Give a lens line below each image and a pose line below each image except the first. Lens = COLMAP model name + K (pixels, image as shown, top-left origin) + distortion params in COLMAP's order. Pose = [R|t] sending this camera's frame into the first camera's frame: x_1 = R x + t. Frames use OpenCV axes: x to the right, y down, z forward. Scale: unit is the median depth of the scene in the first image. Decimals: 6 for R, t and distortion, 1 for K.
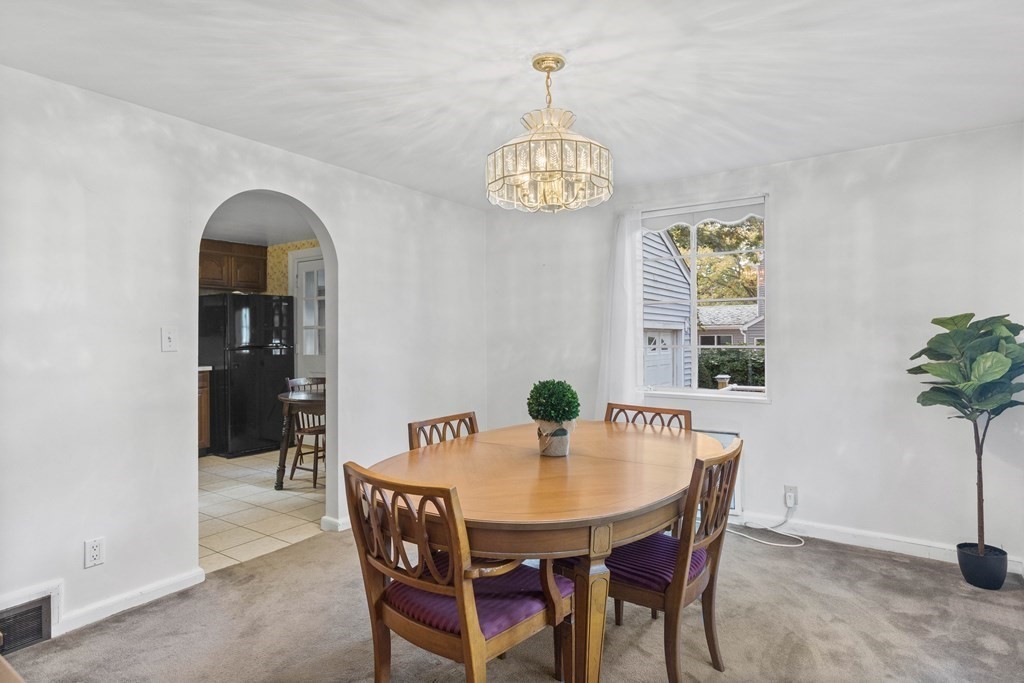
lens RADIAL K [[558.2, 0, 512.0], [0, 558.2, 341.5], [0, 0, 1]] dist [0.000993, 0.001152]
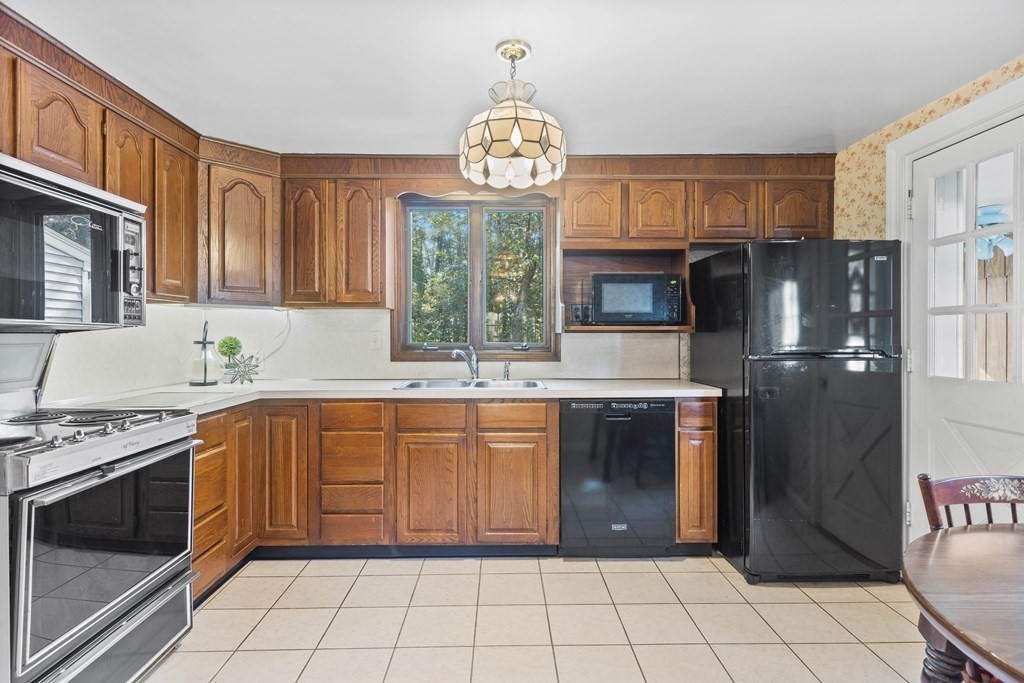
lens RADIAL K [[520.3, 0, 512.0], [0, 520.3, 341.5], [0, 0, 1]] dist [-0.004882, -0.001498]
pose [[0.590240, 0.013606, -0.807113, -0.243368], [-0.011804, 0.999897, 0.008224, -0.001257], [0.807142, 0.004673, 0.590339, 0.516423]]
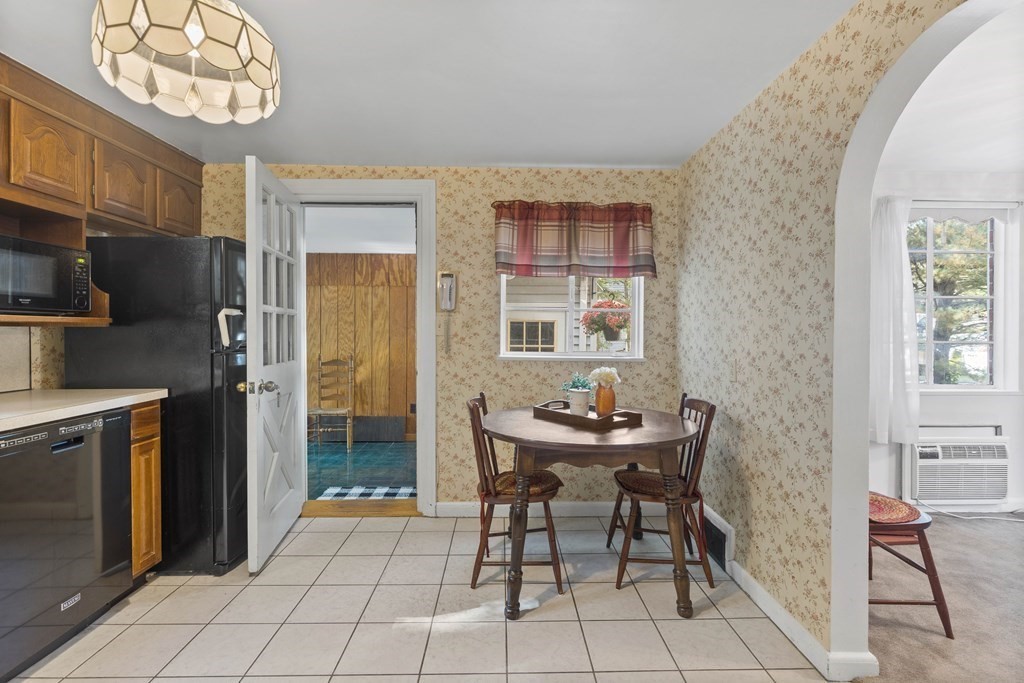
lens RADIAL K [[492.3, 0, 512.0], [0, 492.3, 341.5], [0, 0, 1]] dist [0.000019, 0.000492]
pose [[0.807259, -0.003971, 0.590184, -0.506231], [-0.000517, 0.999972, 0.007435, 0.000756], [-0.590197, -0.006307, 0.807235, 0.456057]]
